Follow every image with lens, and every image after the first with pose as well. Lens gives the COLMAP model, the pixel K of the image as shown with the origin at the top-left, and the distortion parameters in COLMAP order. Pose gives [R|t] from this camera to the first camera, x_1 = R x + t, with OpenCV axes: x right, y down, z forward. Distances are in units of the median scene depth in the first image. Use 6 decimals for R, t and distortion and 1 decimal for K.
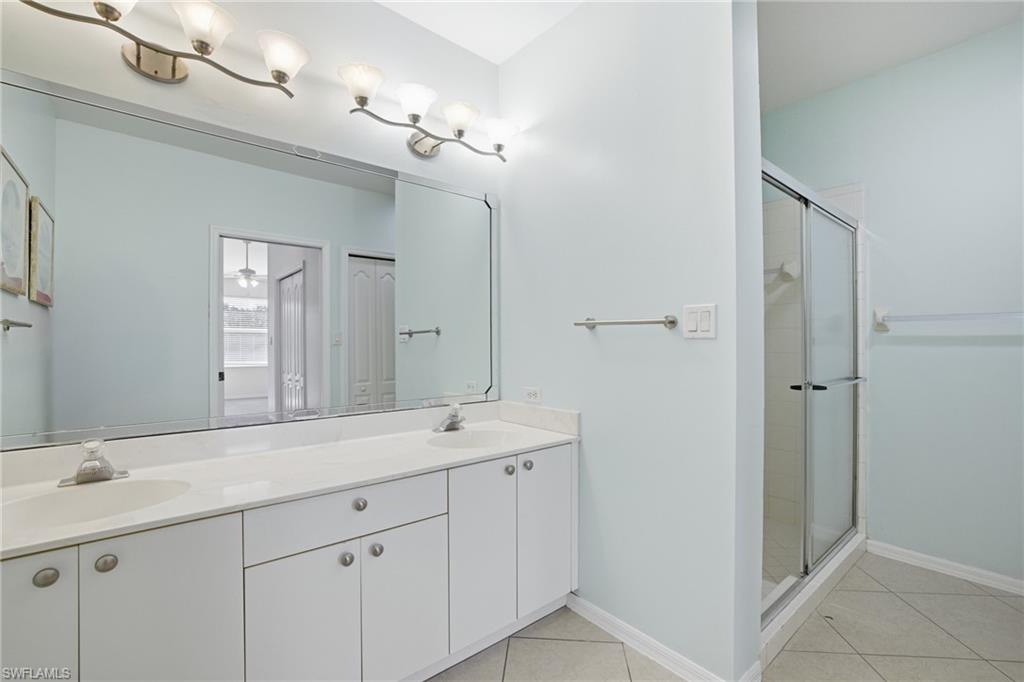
lens RADIAL K [[444.5, 0, 513.3], [0, 444.5, 342.8], [0, 0, 1]] dist [-0.043541, 0.014028]
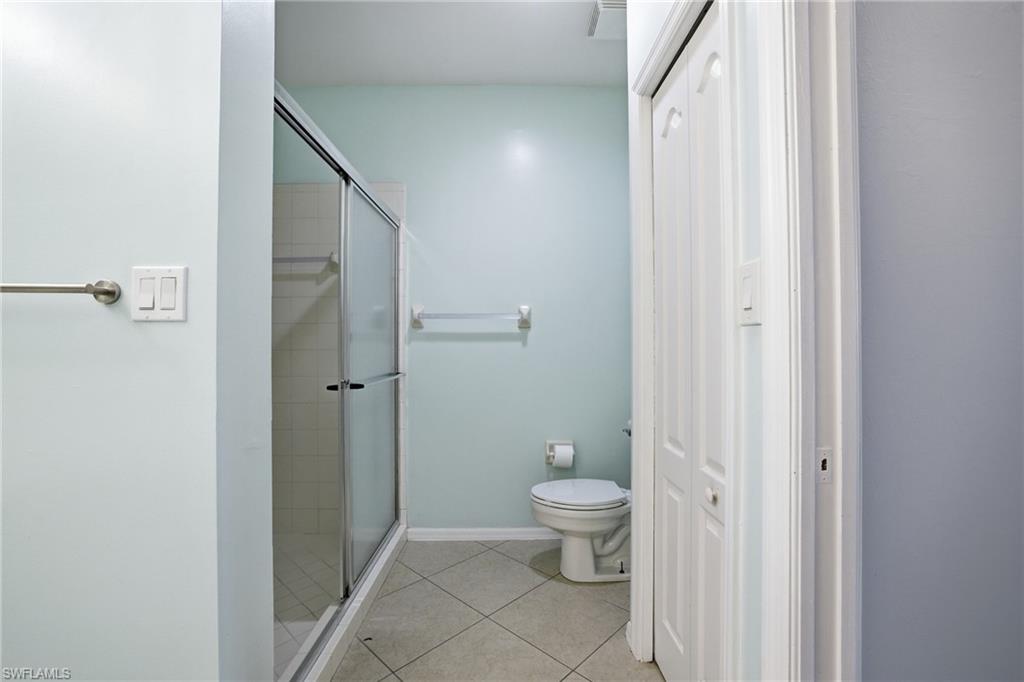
lens RADIAL K [[444.5, 0, 513.3], [0, 444.5, 342.8], [0, 0, 1]] dist [-0.043541, 0.014028]
pose [[0.629758, 0.004082, 0.776780, 0.192478], [-0.001845, 0.999991, -0.003760, 0.016057], [-0.776789, 0.000935, 0.629760, 0.171300]]
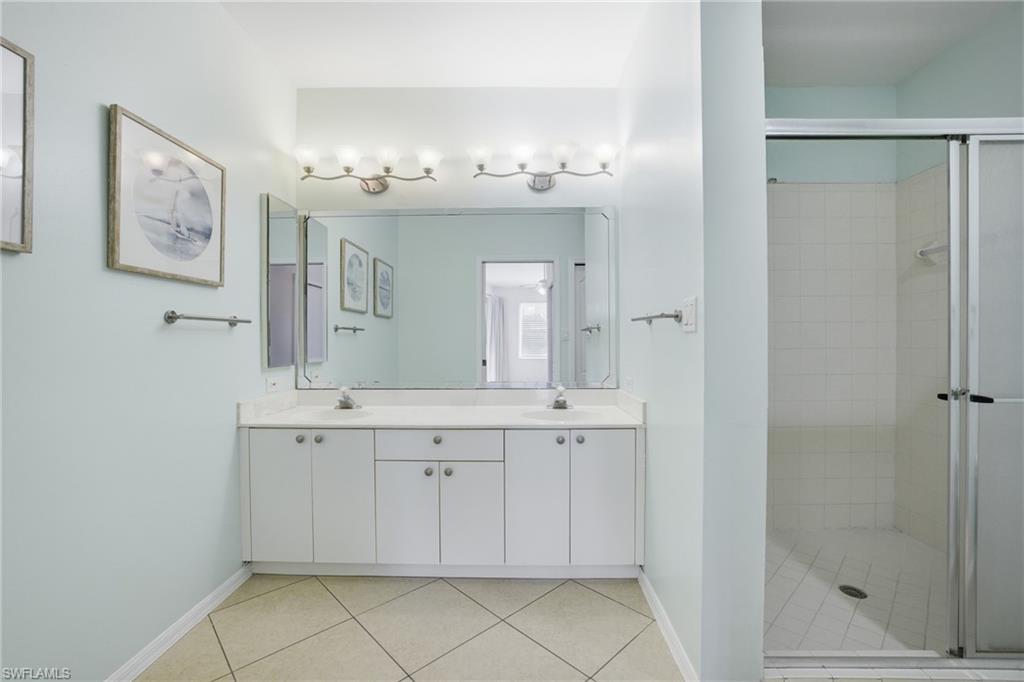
lens RADIAL K [[436.5, 0, 513.4], [0, 436.5, 345.2], [0, 0, 1]] dist [-0.047093, 0.012450]
pose [[0.756599, 0.006003, -0.653852, 0.560112], [0.004329, 0.999890, 0.014190, 0.003357], [0.653865, -0.013567, 0.756489, -0.001995]]
